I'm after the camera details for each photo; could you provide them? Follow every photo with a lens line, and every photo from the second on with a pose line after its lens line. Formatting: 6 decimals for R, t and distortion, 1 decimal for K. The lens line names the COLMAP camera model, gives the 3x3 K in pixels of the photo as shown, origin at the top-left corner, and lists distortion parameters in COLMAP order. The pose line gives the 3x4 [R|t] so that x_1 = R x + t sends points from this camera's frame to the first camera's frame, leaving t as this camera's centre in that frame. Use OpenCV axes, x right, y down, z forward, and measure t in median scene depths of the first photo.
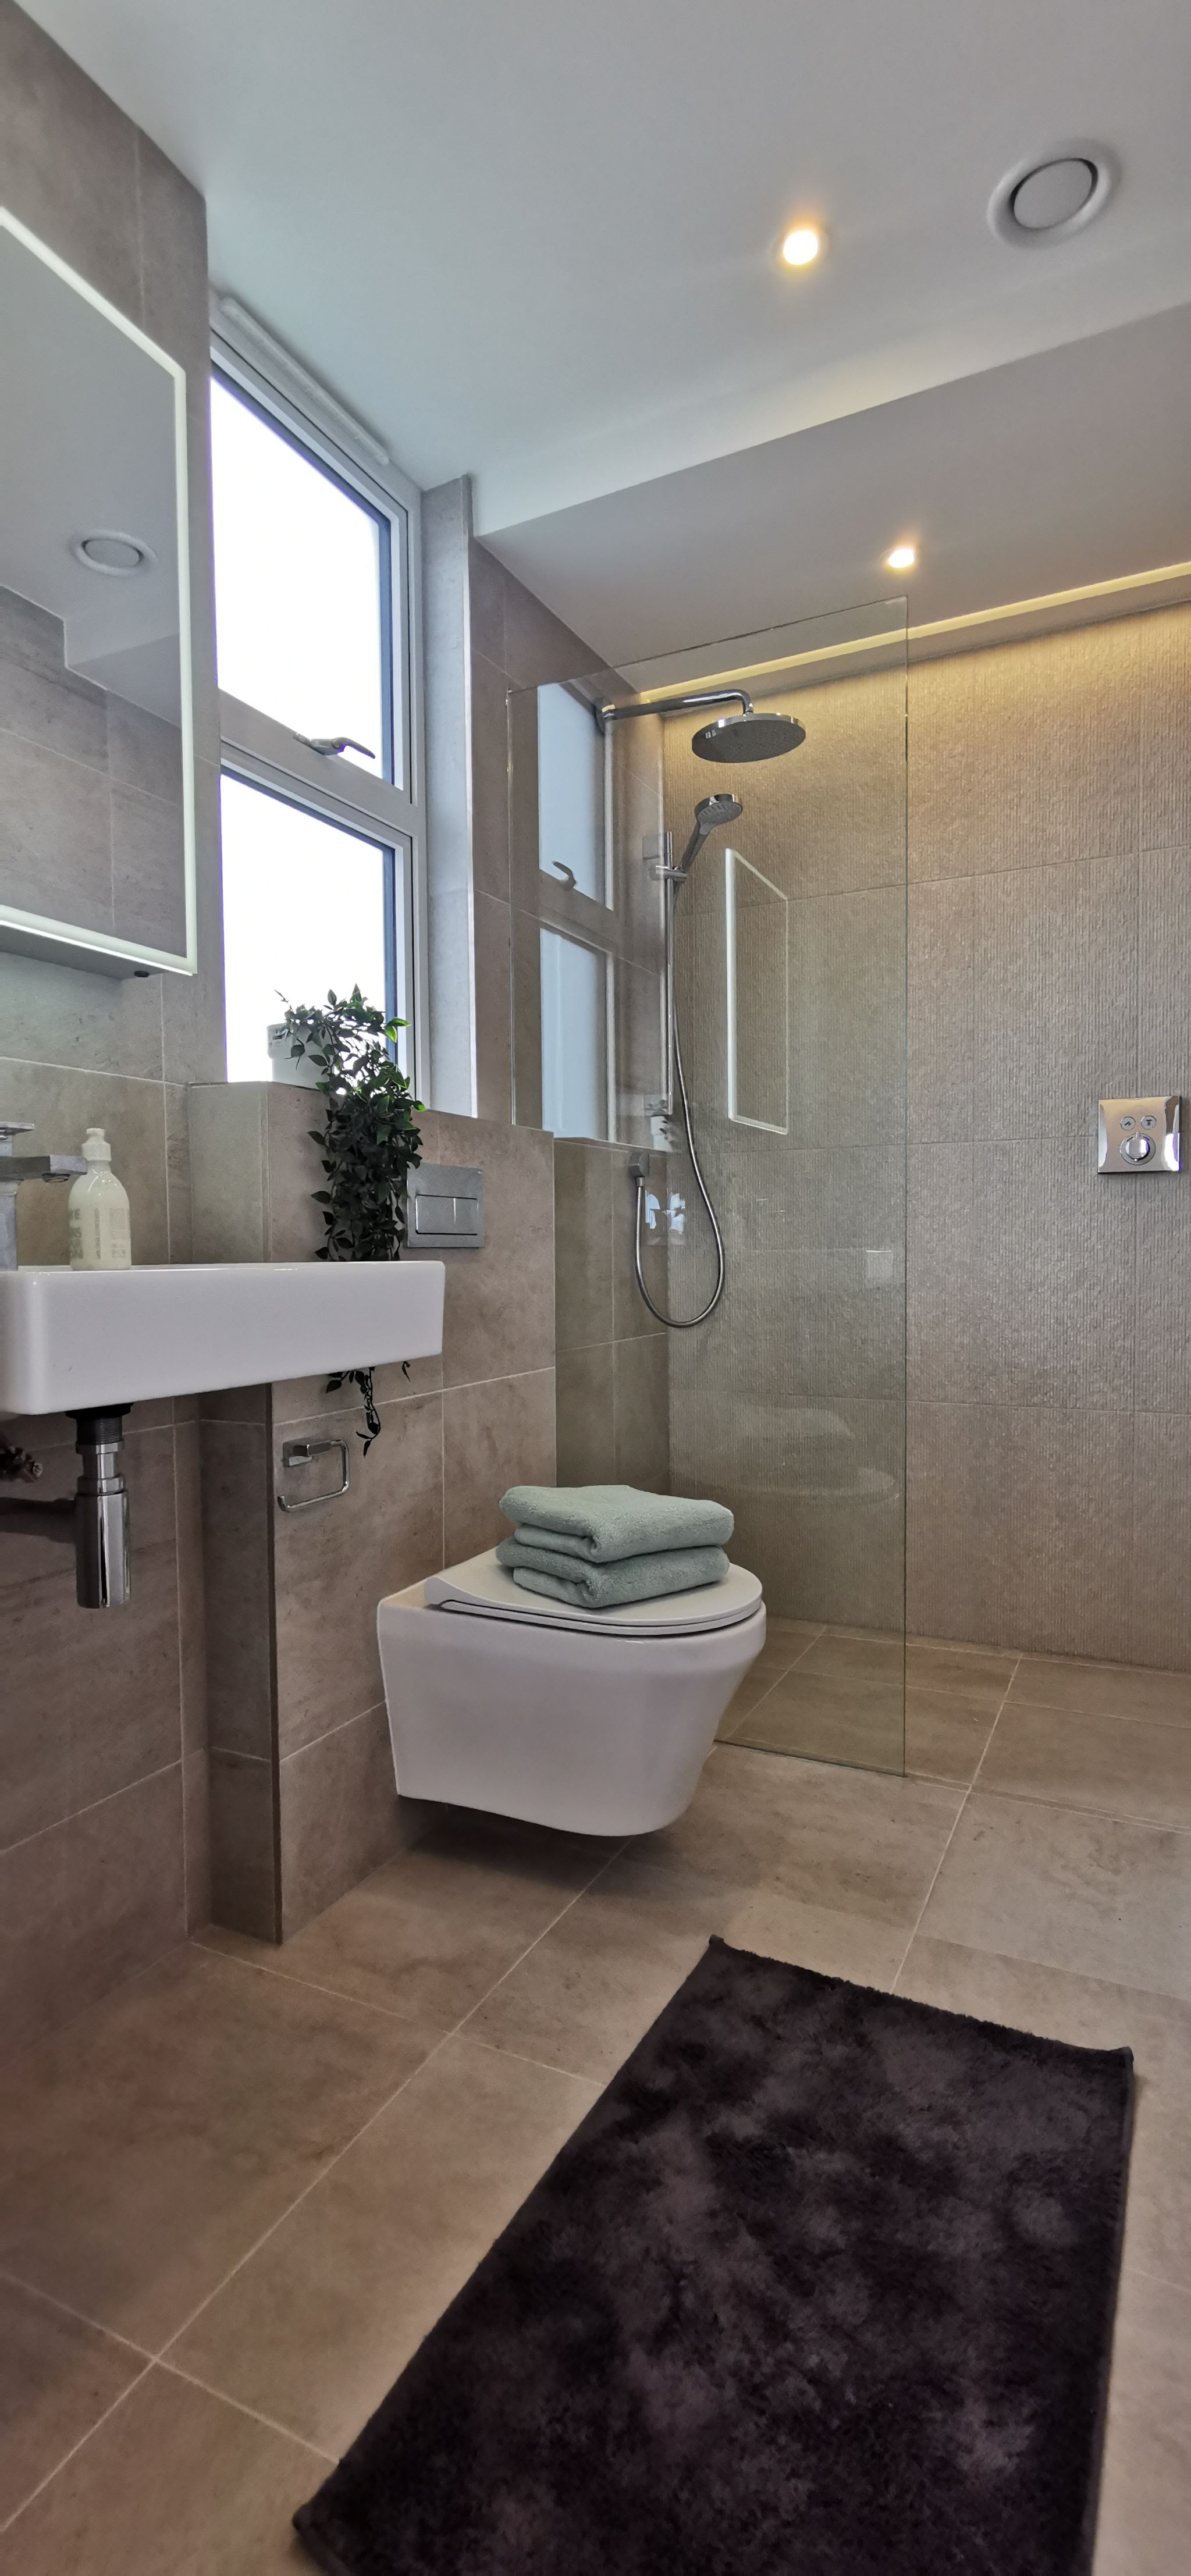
lens RADIAL K [[1196.9, 0, 588.8], [0, 1196.9, 1290.0], [0, 0, 1]] dist [0.005021, -0.000105]
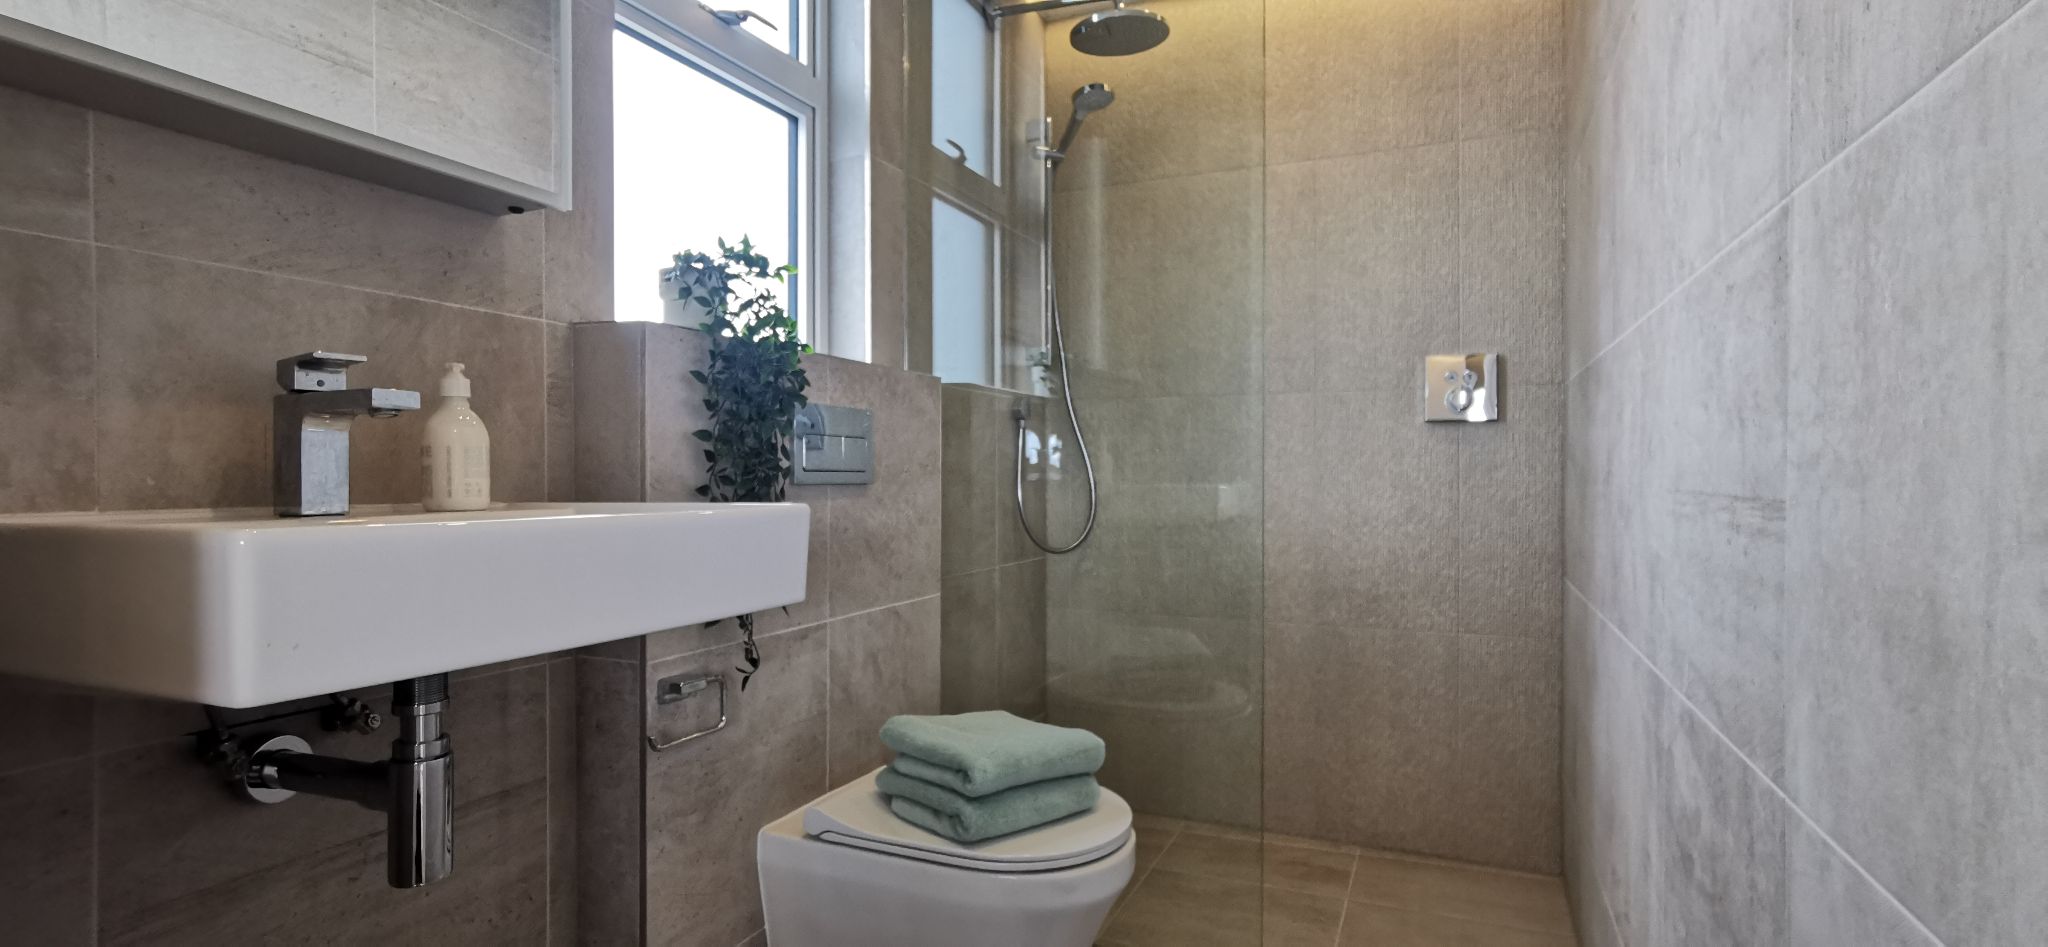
lens RADIAL K [[951.5, 0, 1028.2], [0, 951.5, 474.7], [0, 0, 1]] dist [0.005021, -0.000105]
pose [[0.998973, 0.009565, 0.044293, 0.012039], [-0.008015, 0.999353, -0.035052, -0.012983], [-0.044600, 0.034661, 0.998403, 0.128871]]
